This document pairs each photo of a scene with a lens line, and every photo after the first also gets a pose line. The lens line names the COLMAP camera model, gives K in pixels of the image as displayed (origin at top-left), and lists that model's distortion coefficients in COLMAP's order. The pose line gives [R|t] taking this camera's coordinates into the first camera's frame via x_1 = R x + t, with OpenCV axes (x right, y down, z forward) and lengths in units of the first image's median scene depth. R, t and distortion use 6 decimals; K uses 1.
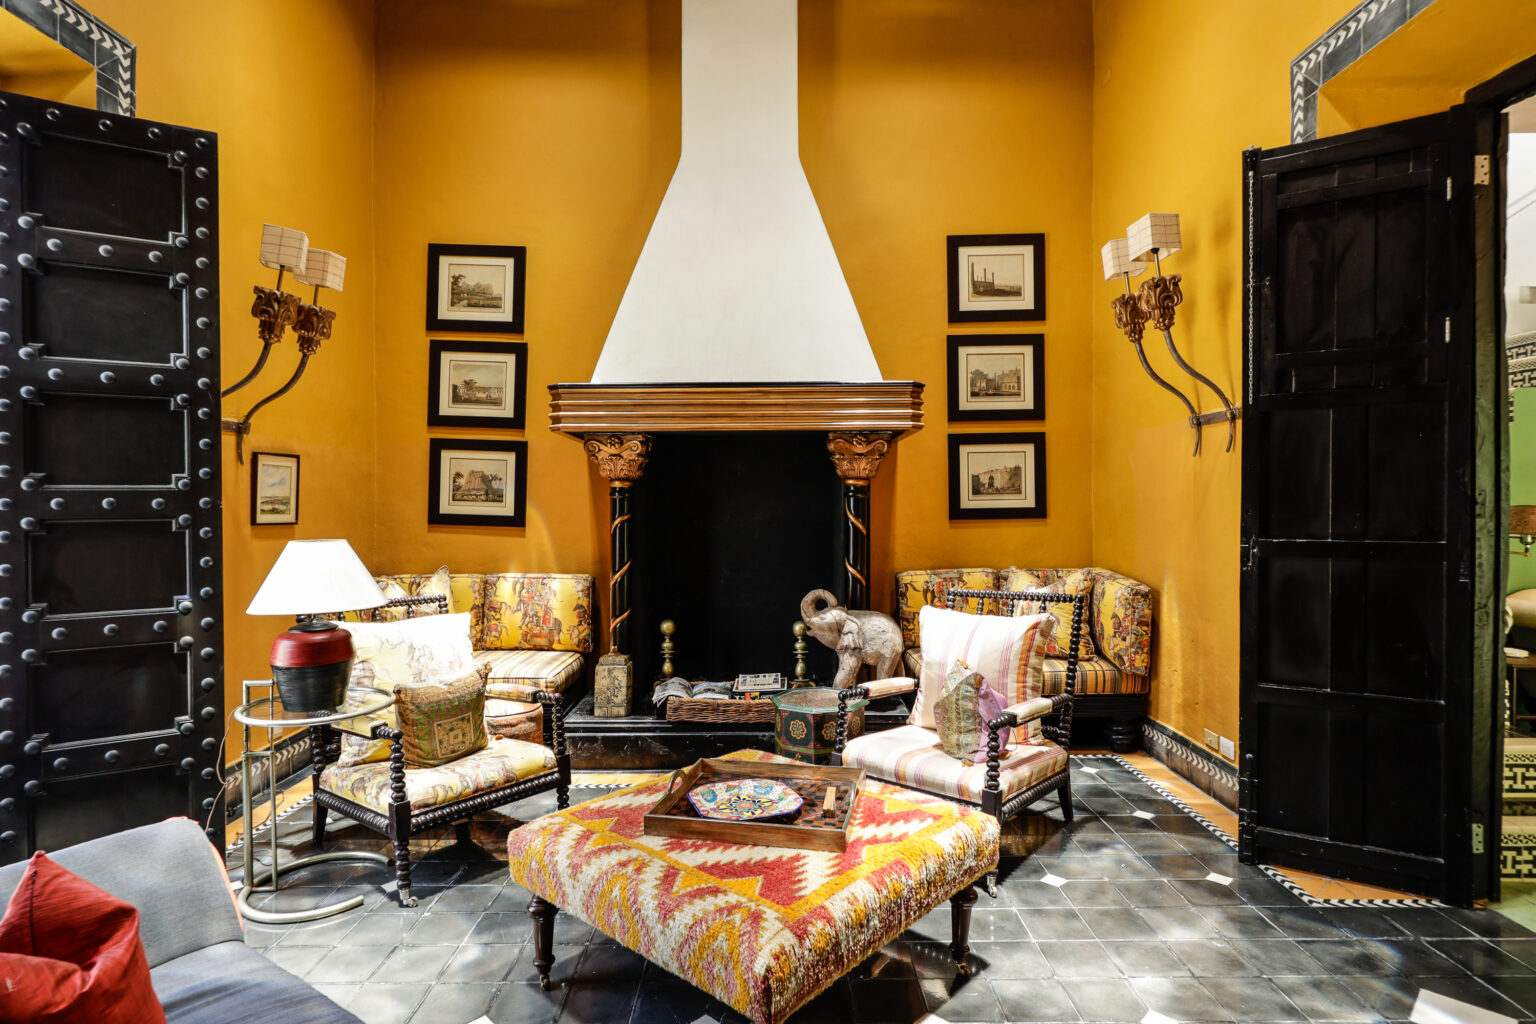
lens RADIAL K [[789.7, 0, 768.0], [0, 789.7, 512.0], [0, 0, 1]] dist [-0.002417, -0.000591]
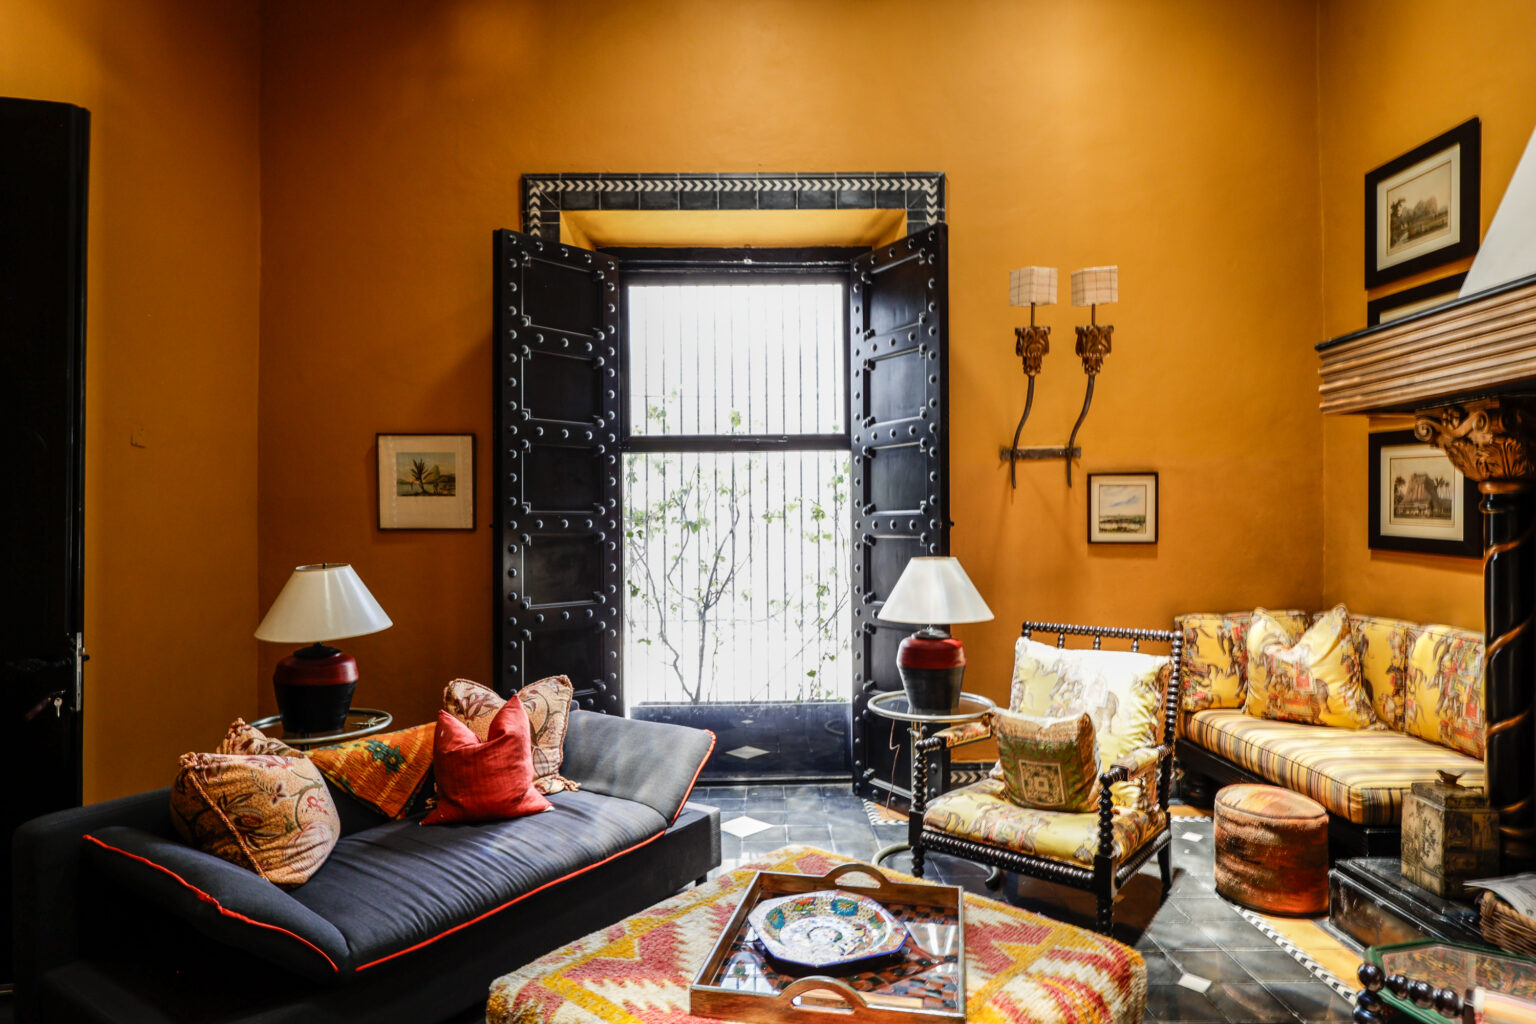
lens RADIAL K [[833.8, 0, 768.0], [0, 833.8, 512.0], [0, 0, 1]] dist [0.002283, -0.000636]
pose [[0.030491, -0.008806, -0.999496, 0.414940], [-0.002263, 0.999958, -0.008879, -0.013123], [0.999532, 0.002533, 0.030470, 0.495083]]
